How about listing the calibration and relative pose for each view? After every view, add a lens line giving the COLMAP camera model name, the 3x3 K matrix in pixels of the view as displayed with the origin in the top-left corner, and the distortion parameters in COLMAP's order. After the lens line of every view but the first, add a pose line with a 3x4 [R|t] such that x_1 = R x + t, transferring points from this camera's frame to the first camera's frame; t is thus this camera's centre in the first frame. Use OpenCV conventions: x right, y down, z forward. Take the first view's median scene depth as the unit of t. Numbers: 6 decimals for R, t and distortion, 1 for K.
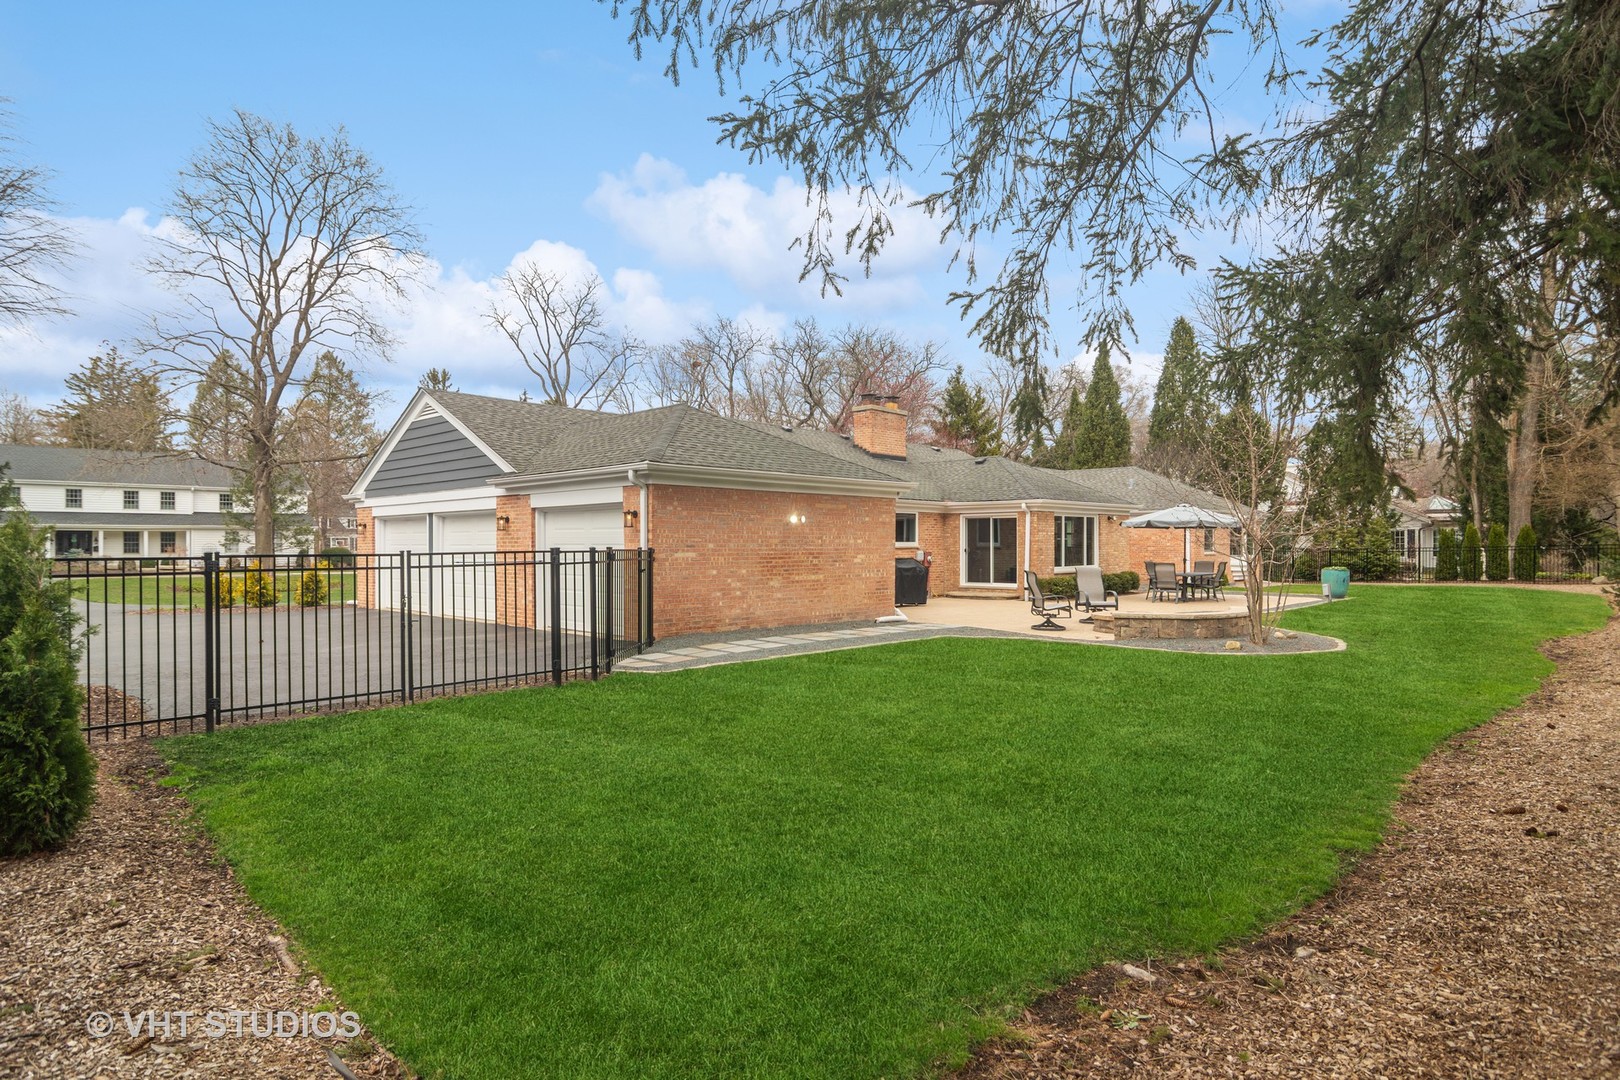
lens RADIAL K [[886.9, 0, 808.6], [0, 886.9, 544.8], [0, 0, 1]] dist [0.004589, 0.000557]
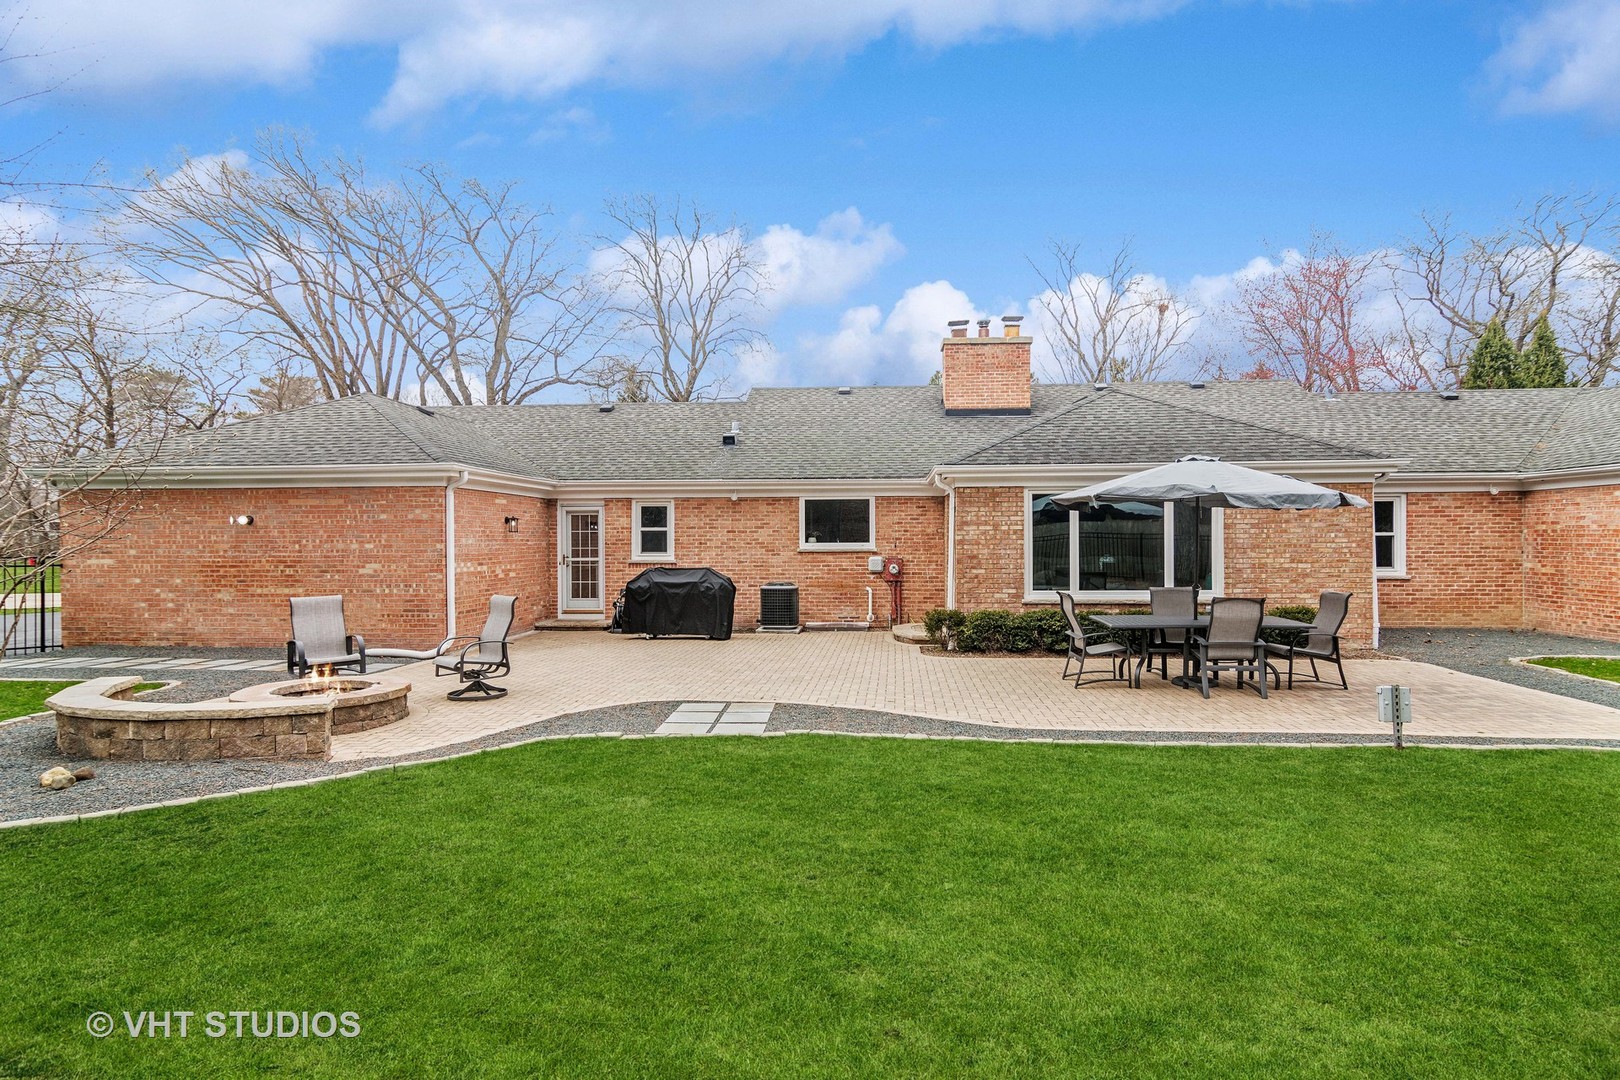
lens RADIAL K [[886.9, 0, 805.6], [0, 886.9, 539.8], [0, 0, 1]] dist [0.004589, 0.000557]
pose [[0.624289, 0.002517, -0.781189, 0.976565], [0.001794, 0.999988, 0.004655, -0.013651], [0.781191, -0.004308, 0.624277, 0.901246]]
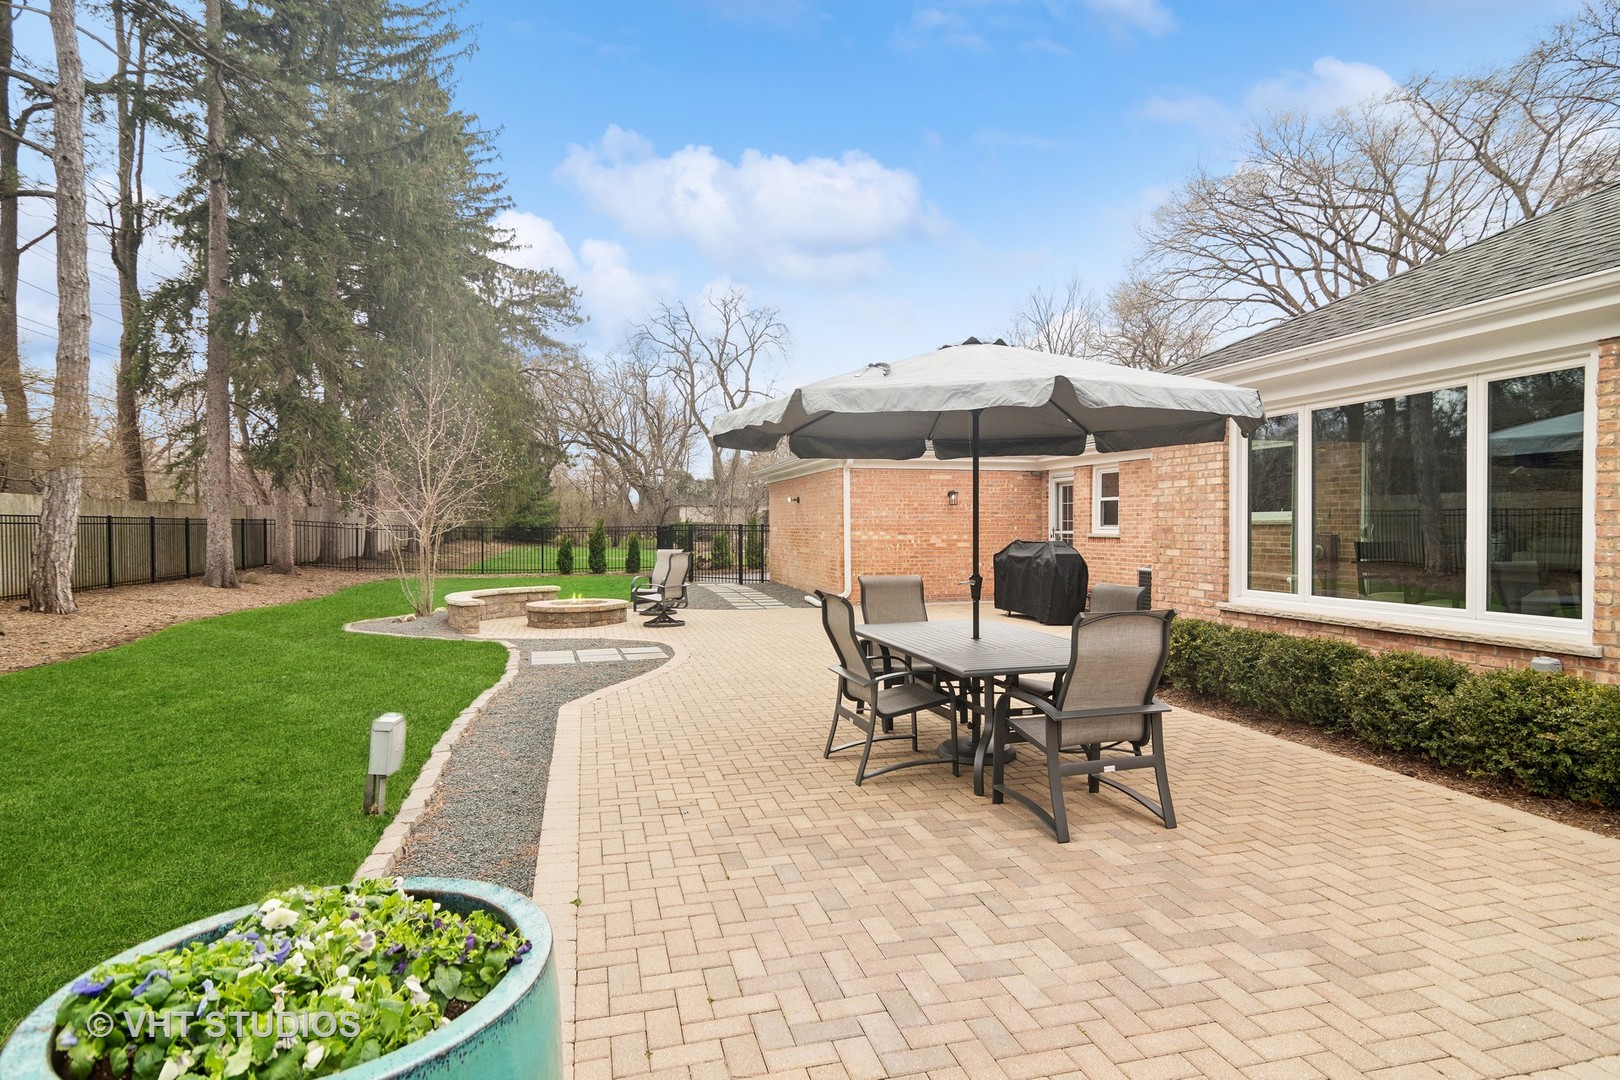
lens RADIAL K [[886.9, 0, 806.6], [0, 886.9, 538.5], [0, 0, 1]] dist [0.004589, 0.000557]
pose [[-0.531015, 0.019054, -0.847148, 0.997770], [0.005620, 0.999804, 0.018965, 0.000644], [0.847343, 0.005310, -0.531019, 1.653568]]
